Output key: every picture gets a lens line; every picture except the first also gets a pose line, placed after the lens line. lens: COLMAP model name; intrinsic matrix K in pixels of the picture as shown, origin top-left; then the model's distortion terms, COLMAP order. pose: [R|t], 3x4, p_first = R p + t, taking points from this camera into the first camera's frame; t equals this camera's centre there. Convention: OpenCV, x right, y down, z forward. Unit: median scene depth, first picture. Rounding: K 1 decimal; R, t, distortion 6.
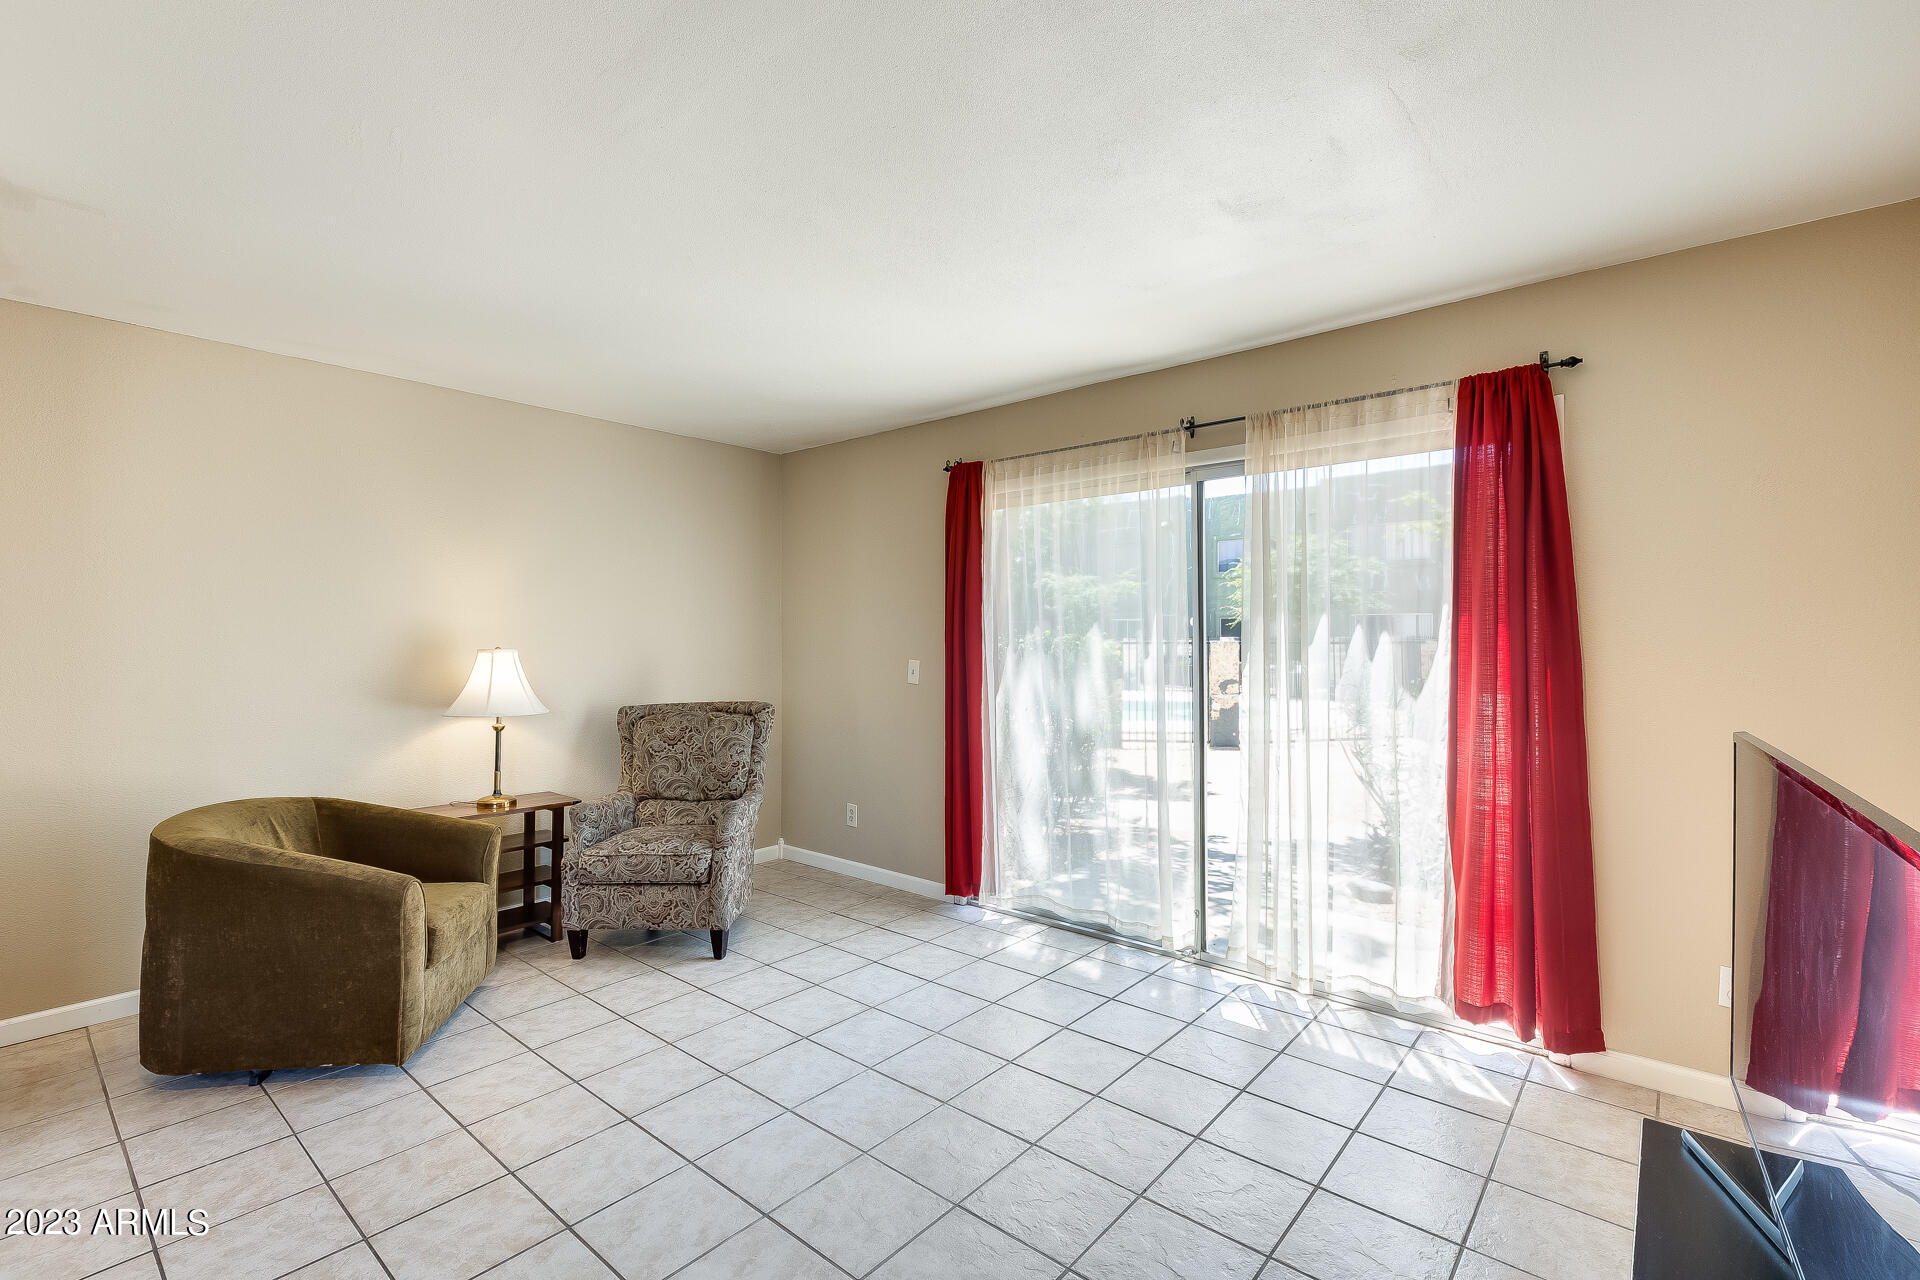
lens RADIAL K [[854.2, 0, 960.9], [0, 854.2, 637.7], [0, 0, 1]] dist [-0.000692, -0.000179]
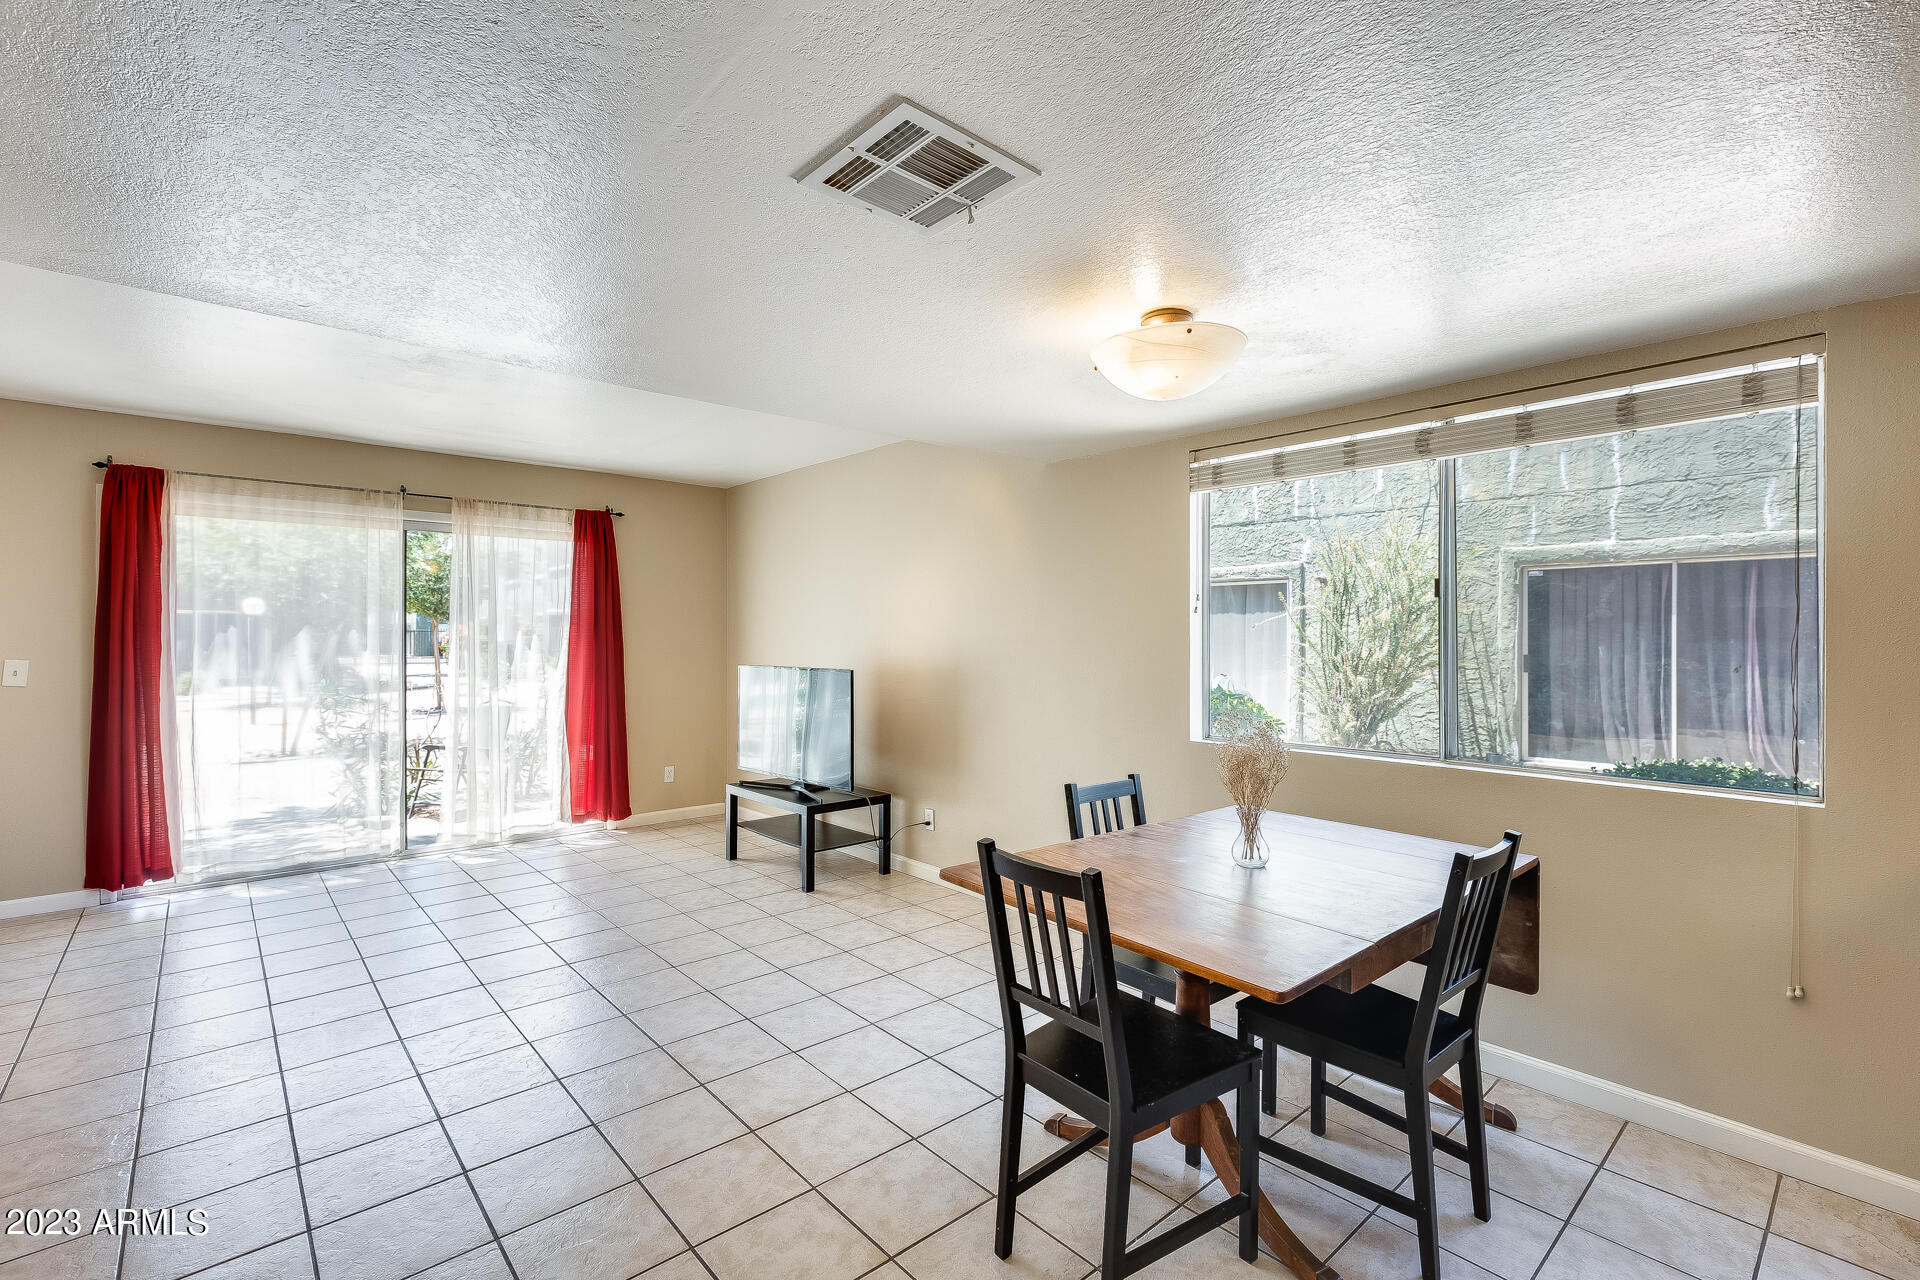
lens RADIAL K [[854.2, 0, 960.9], [0, 854.2, 637.7], [0, 0, 1]] dist [-0.000692, -0.000179]
pose [[0.134499, 0.001353, 0.990913, -1.047328], [-0.001373, 0.999998, -0.001179, 0.003077], [-0.990913, -0.001202, 0.134500, -0.146061]]
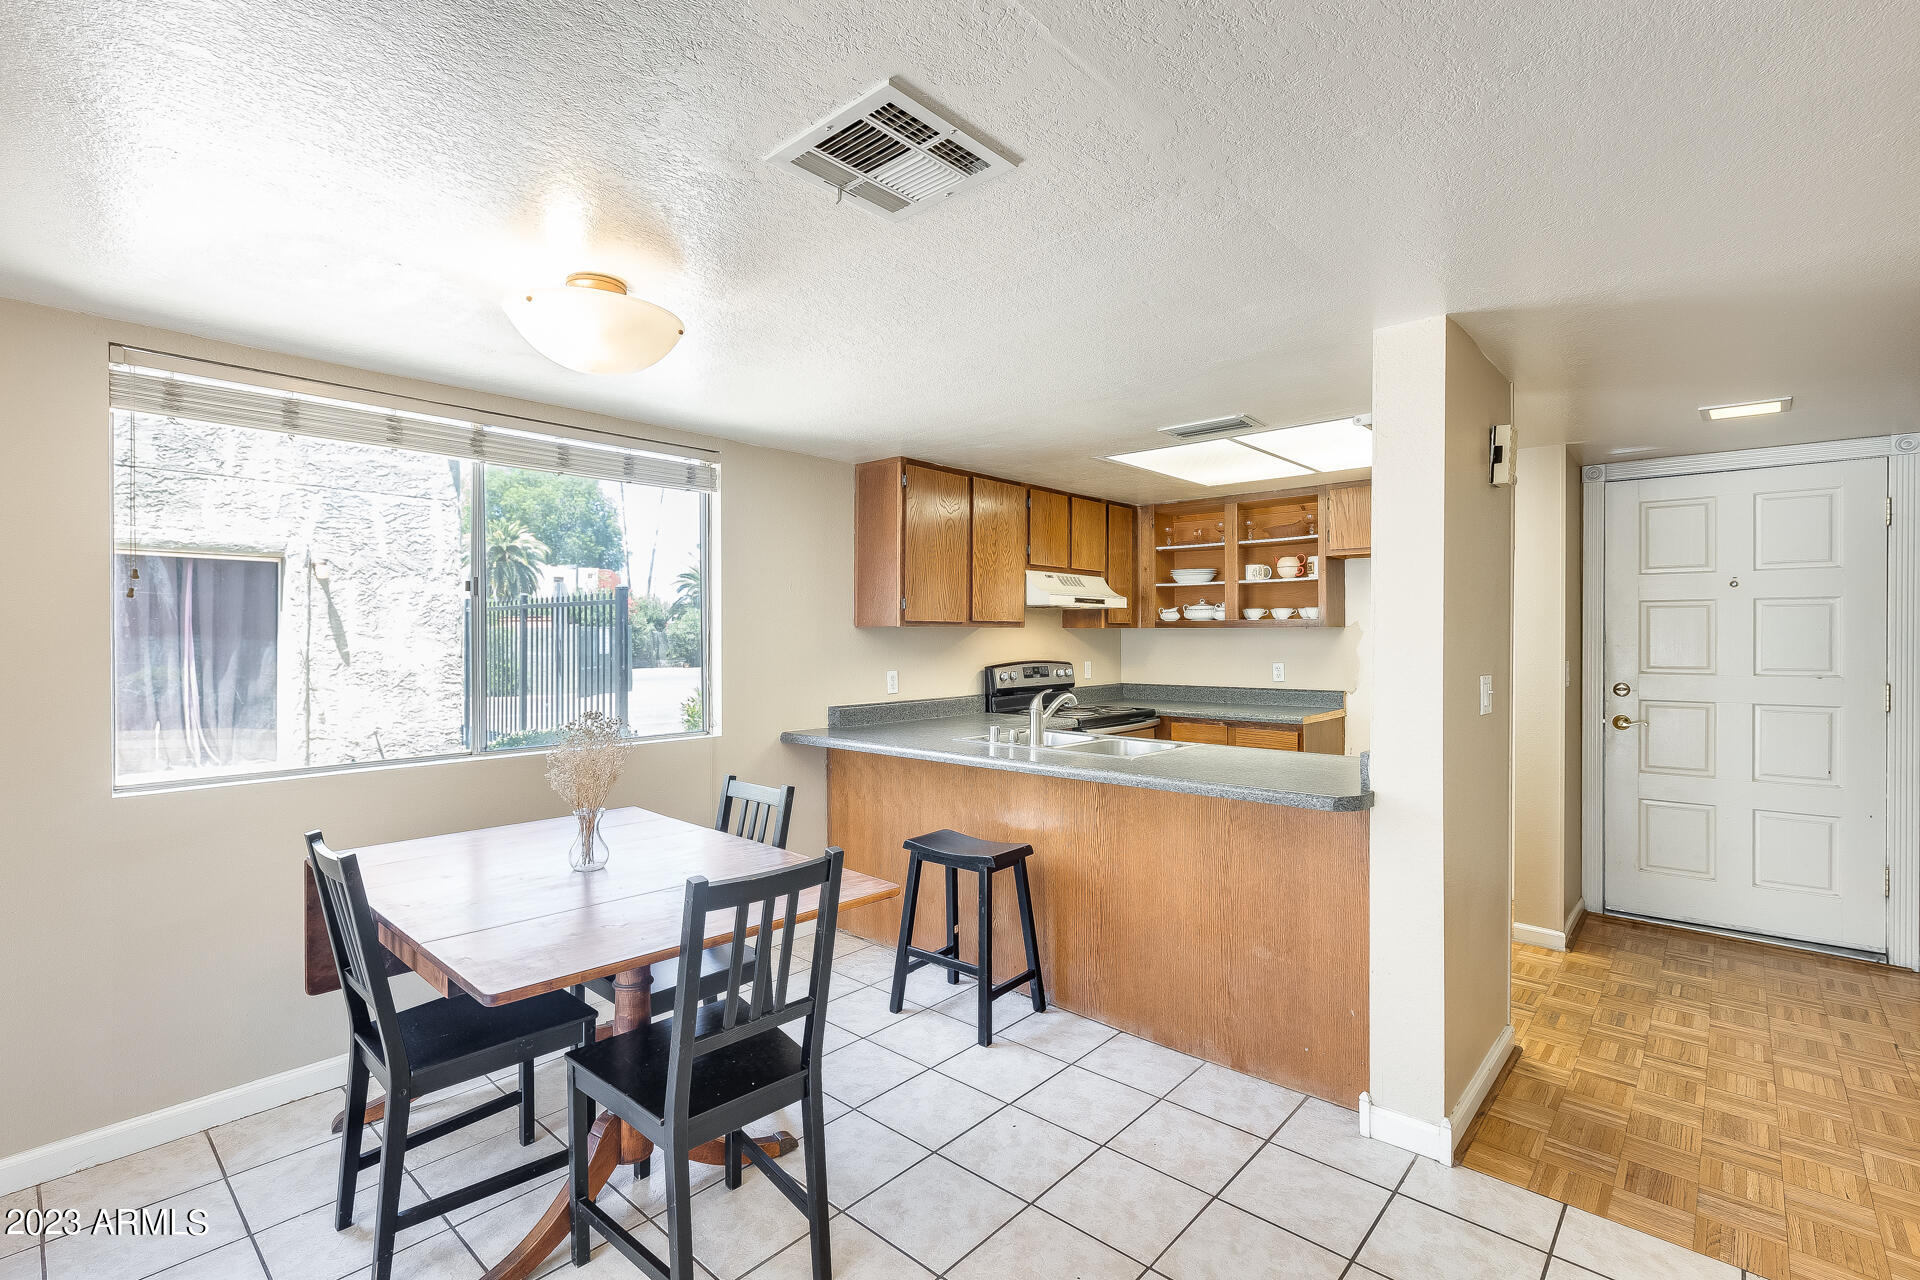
lens RADIAL K [[854.2, 0, 960.9], [0, 854.2, 637.7], [0, 0, 1]] dist [-0.000692, -0.000179]
pose [[-0.999720, 0.000303, 0.023650, -0.666807], [0.000392, 0.999993, 0.003767, 0.000506], [-0.023649, 0.003775, -0.999713, 0.341365]]
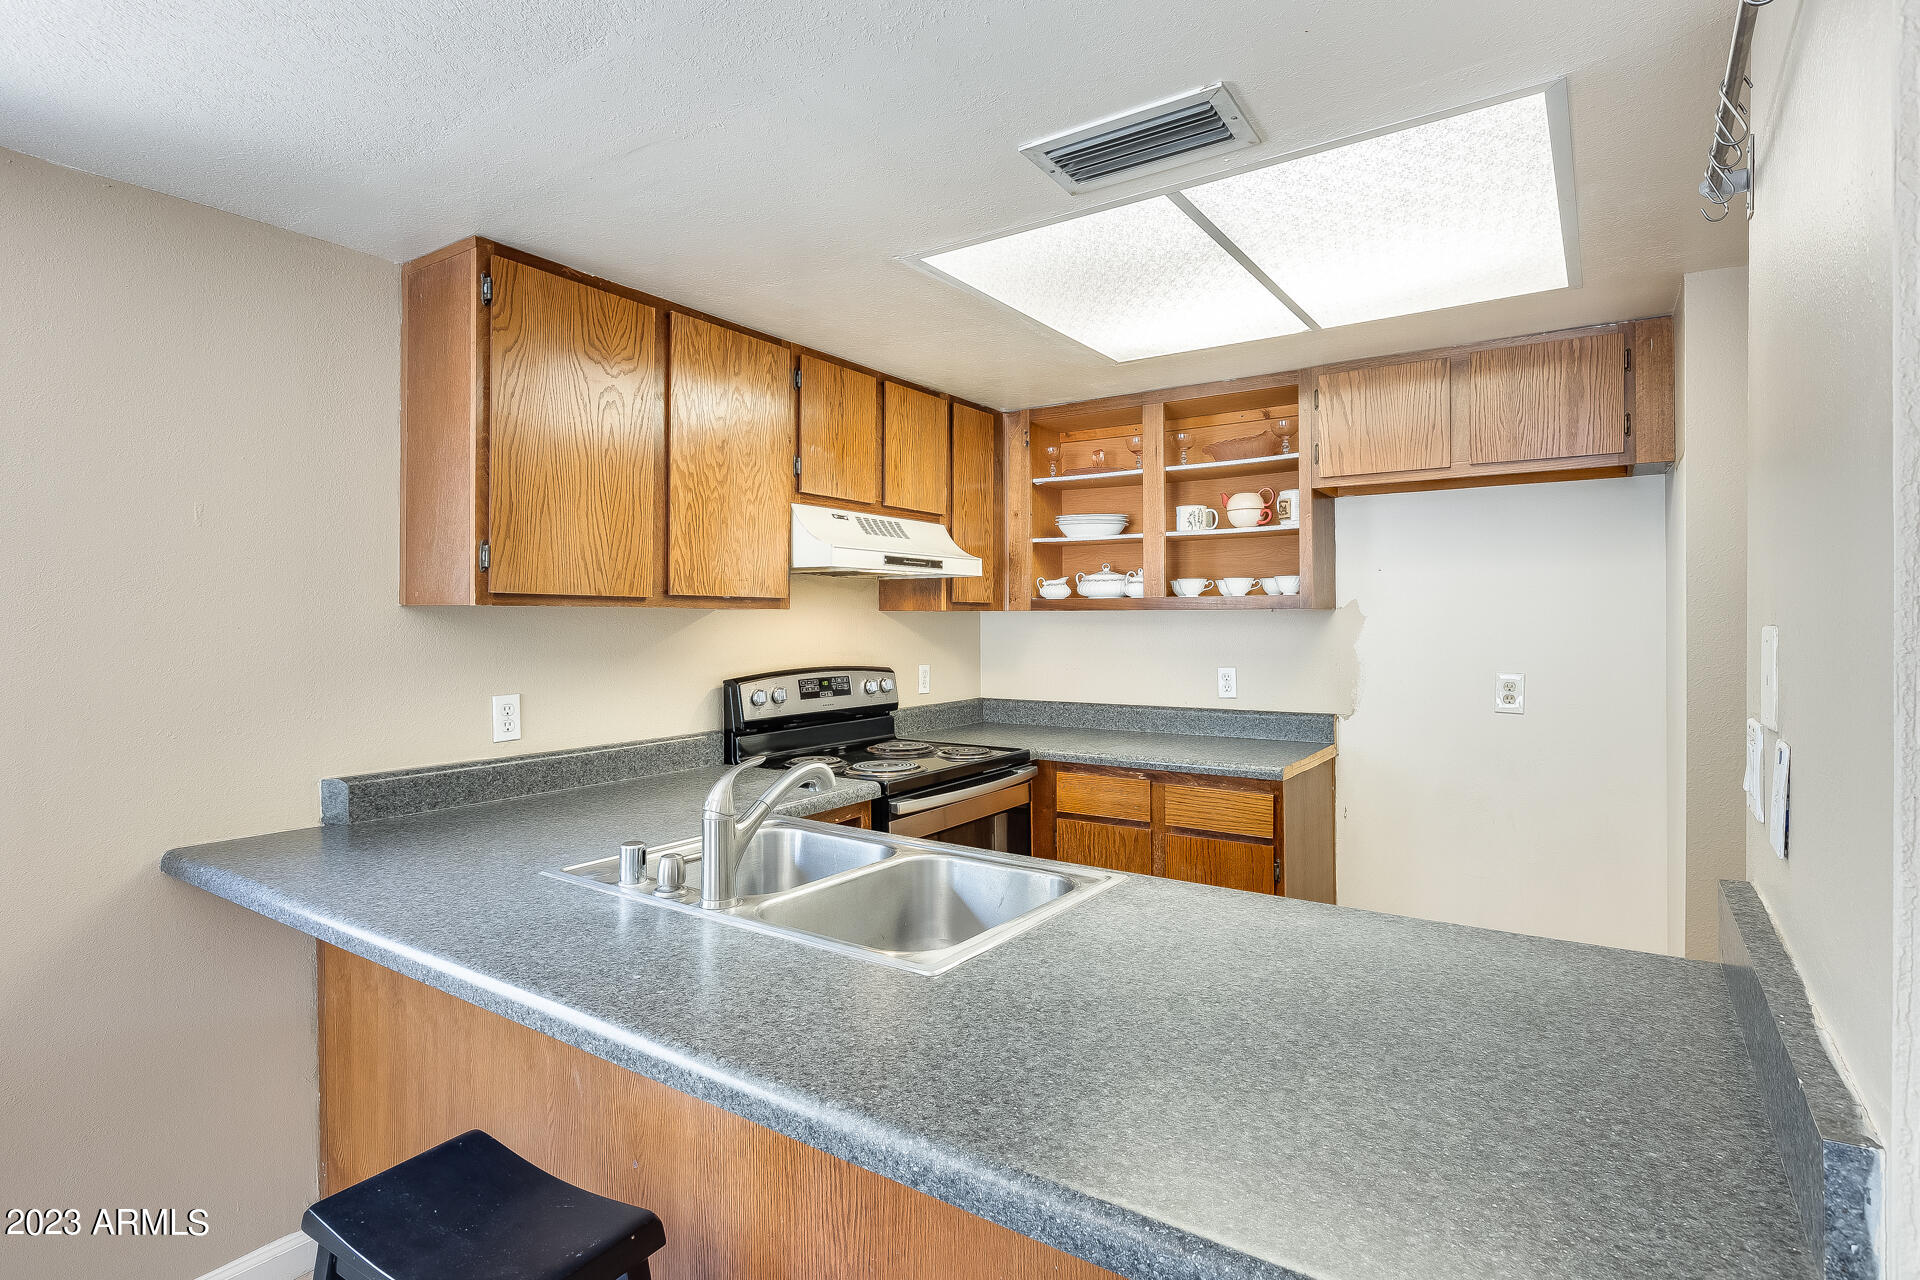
lens RADIAL K [[953.5, 0, 955.8], [0, 953.5, 619.7], [0, 0, 1]] dist [-0.003098, 0.000272]
pose [[-0.994333, 0.000615, -0.106311, -0.787382], [0.000593, 1.000000, 0.000240, -0.001237], [0.106311, 0.000176, -0.994333, -0.175173]]
